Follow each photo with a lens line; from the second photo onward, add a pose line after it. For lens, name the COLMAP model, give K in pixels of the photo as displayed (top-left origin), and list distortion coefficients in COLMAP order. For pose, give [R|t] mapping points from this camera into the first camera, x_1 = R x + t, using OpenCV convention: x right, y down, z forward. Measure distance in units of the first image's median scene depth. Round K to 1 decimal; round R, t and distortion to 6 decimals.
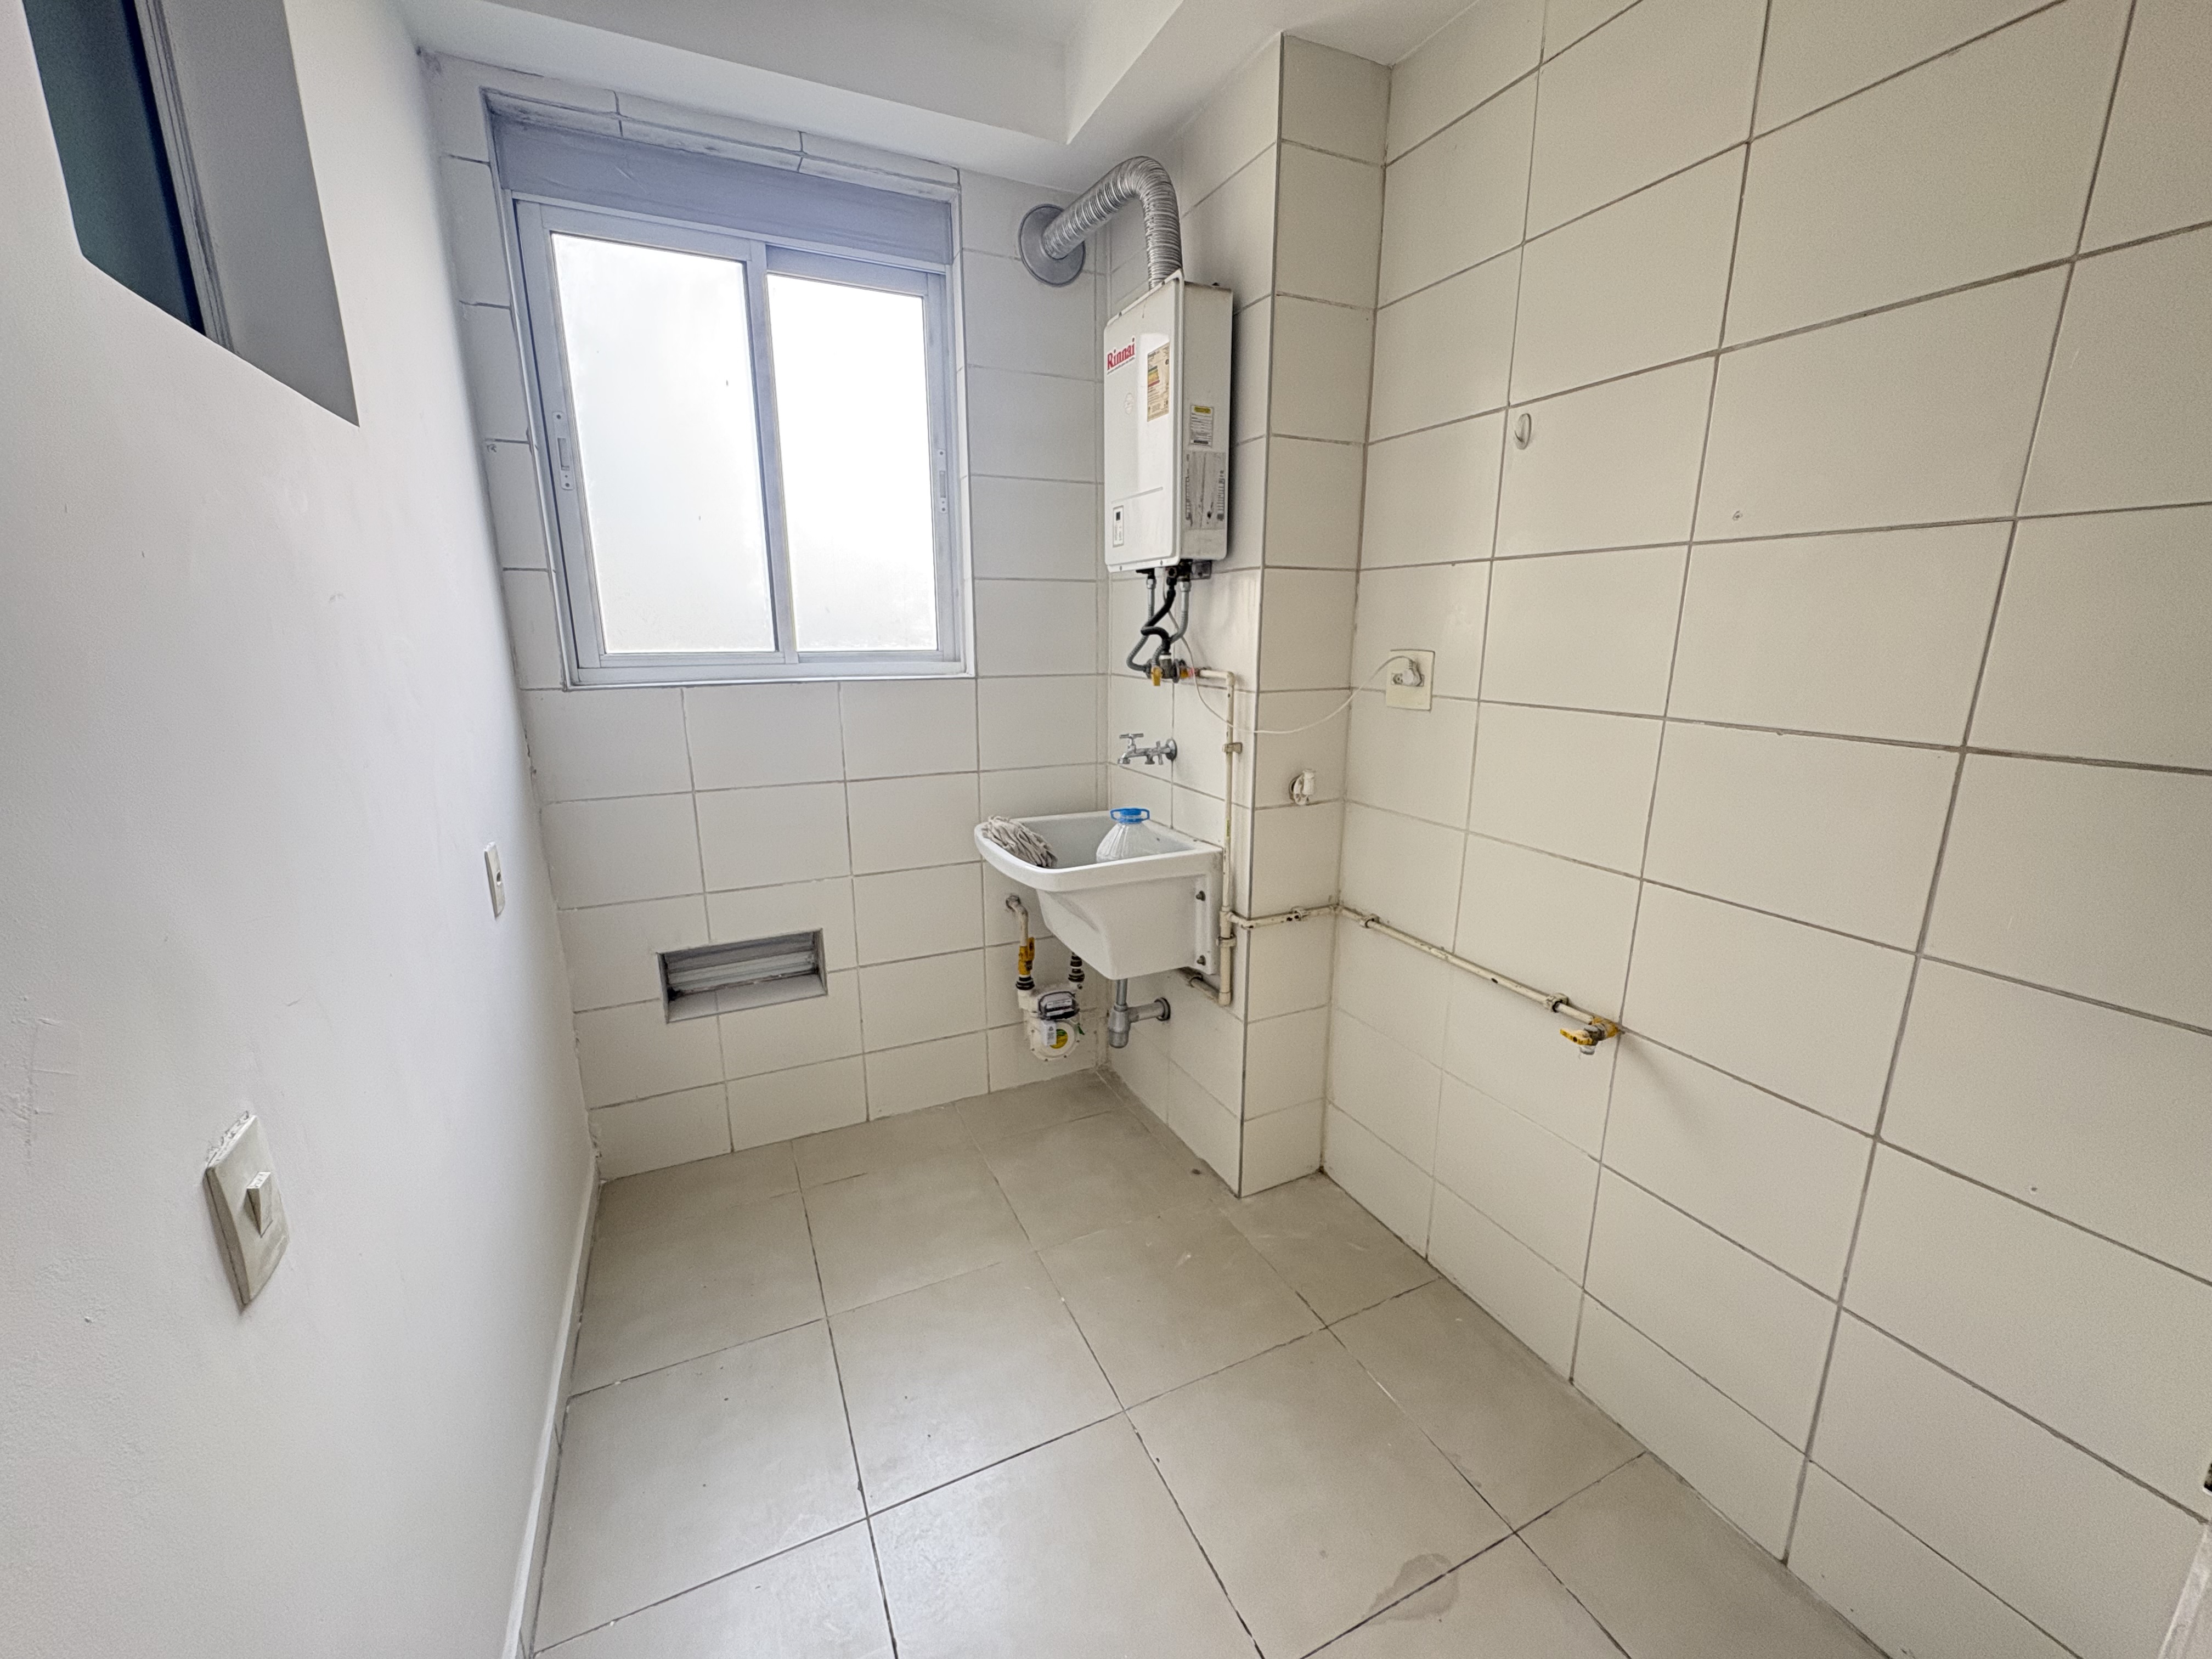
lens RADIAL K [[885.2, 0, 1101.7], [0, 885.2, 819.9], [0, 0, 1]] dist [-0.001626, -0.000429]
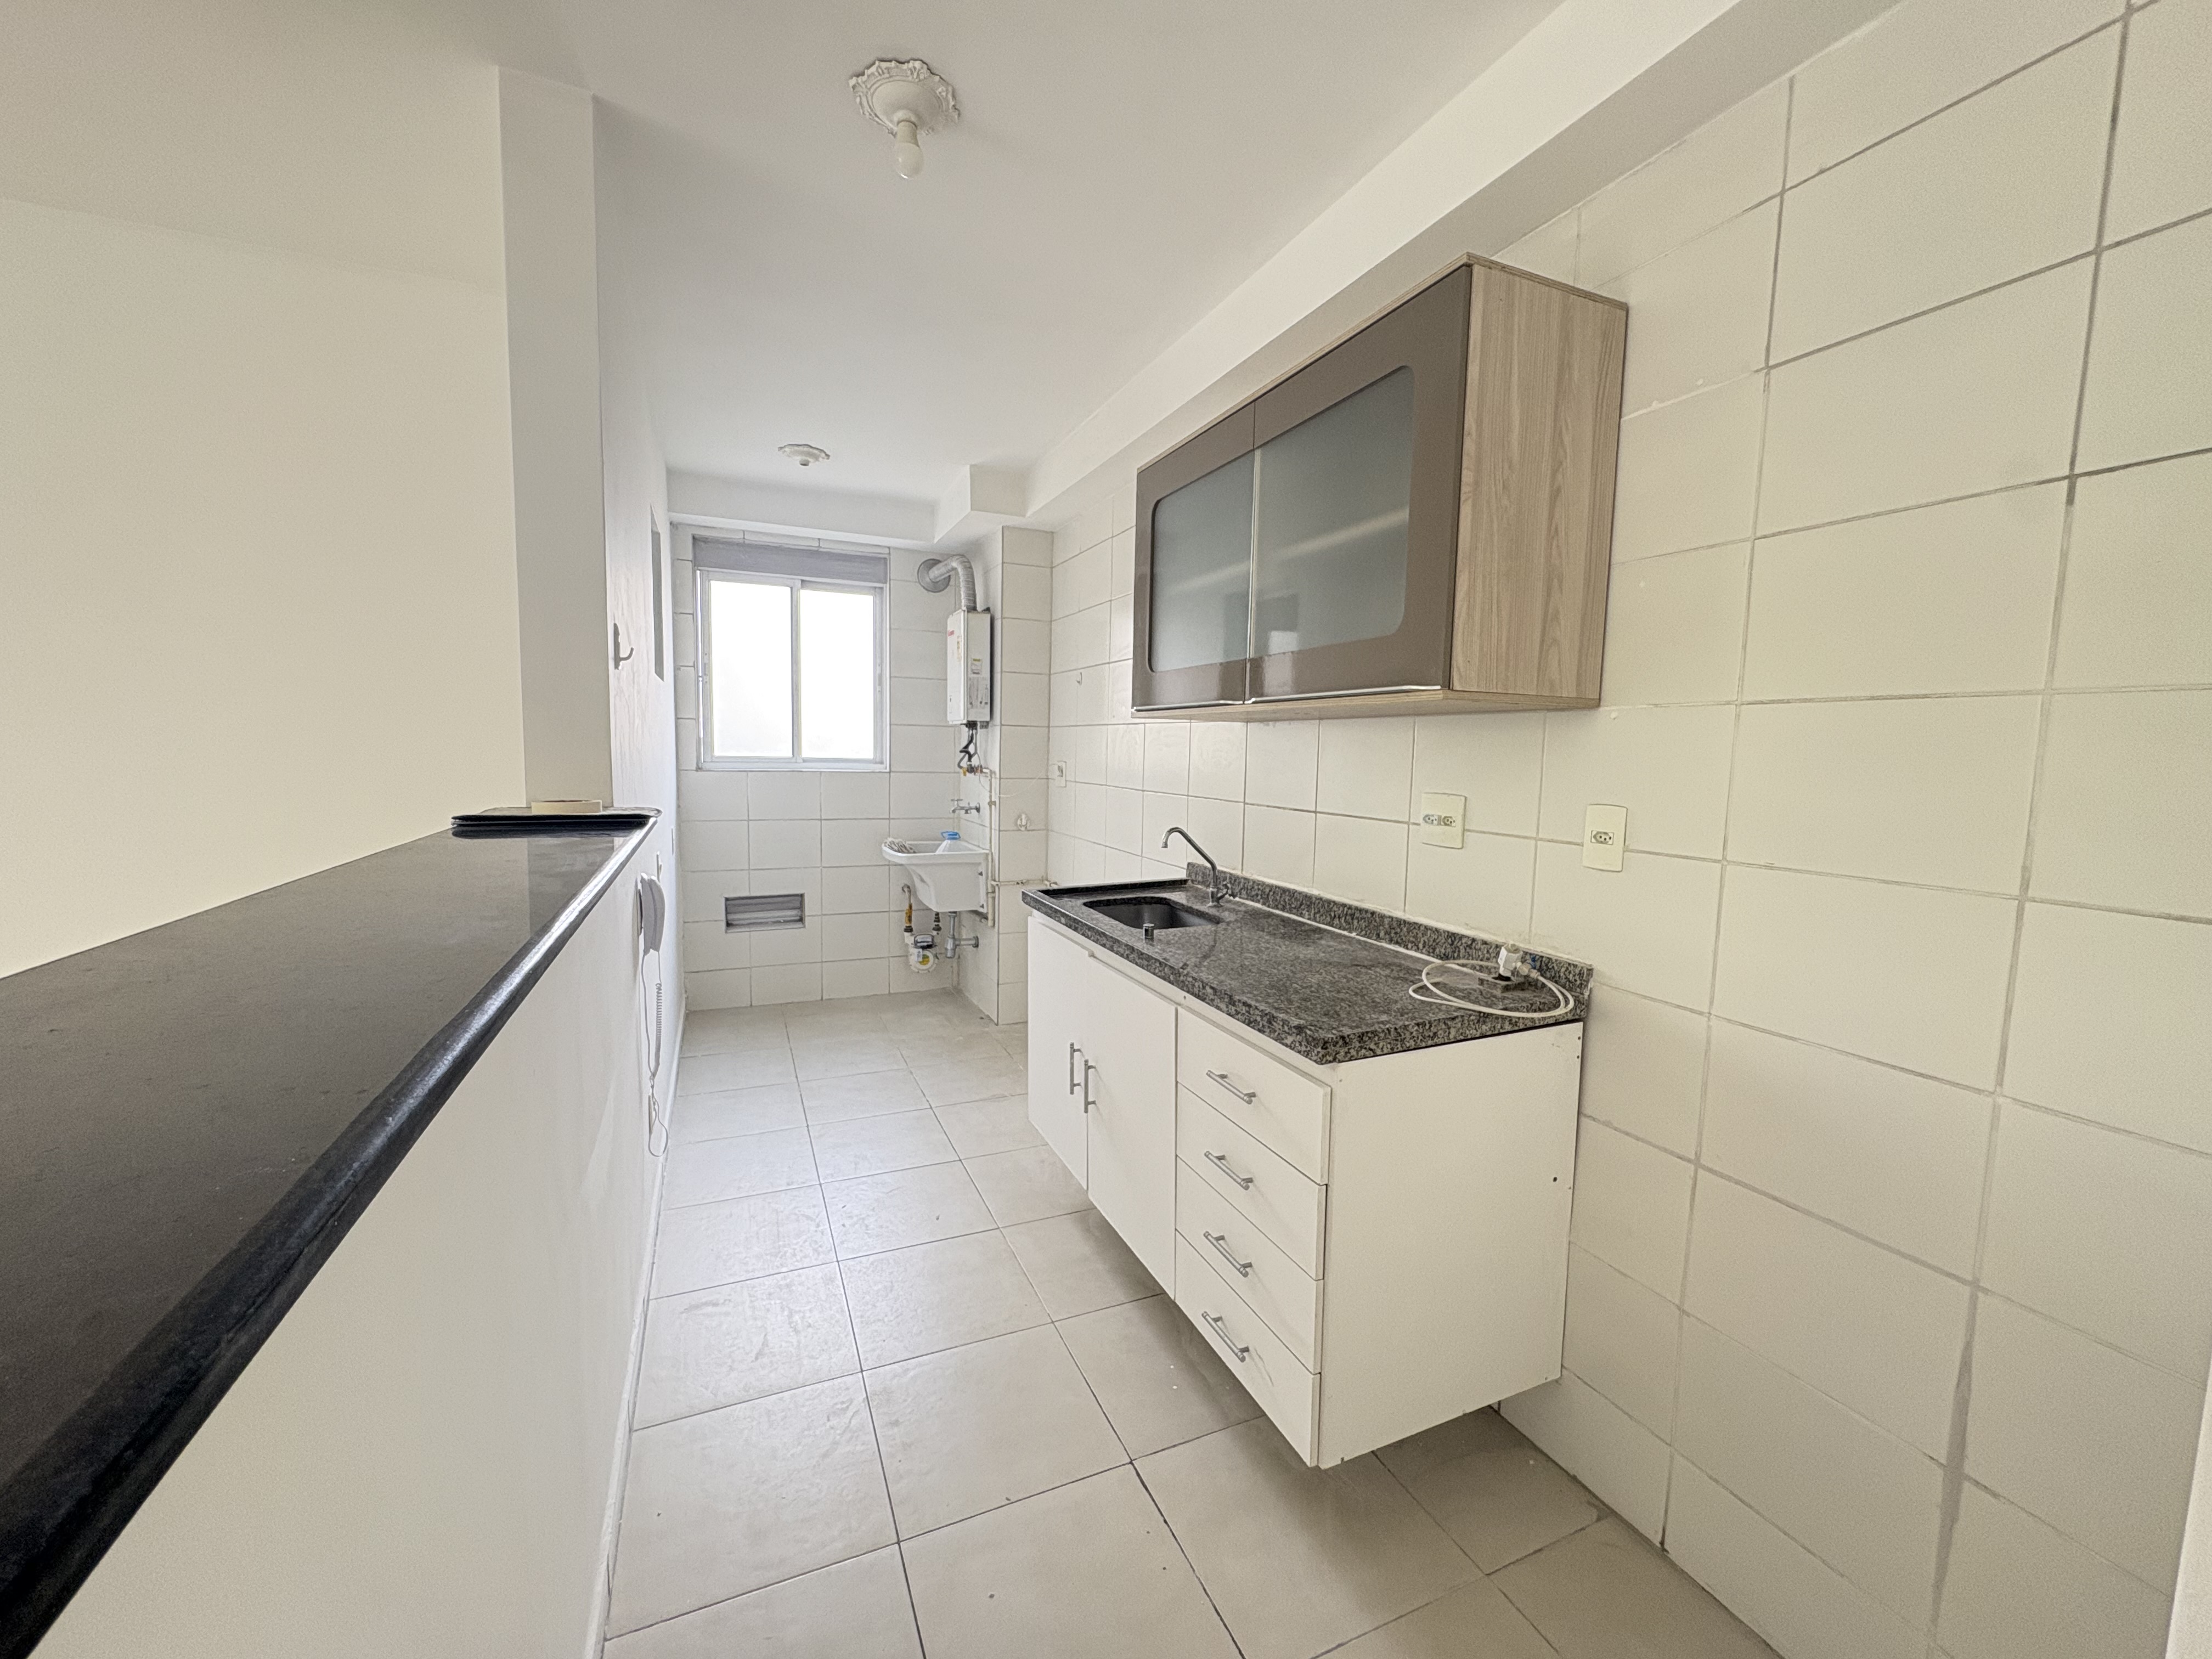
lens RADIAL K [[885.2, 0, 1101.7], [0, 885.2, 819.9], [0, 0, 1]] dist [-0.001626, -0.000429]
pose [[0.999420, 0.026233, -0.021734, 0.431605], [-0.028969, 0.990148, -0.136997, 0.233857], [0.017926, 0.137547, 0.990333, -1.086867]]
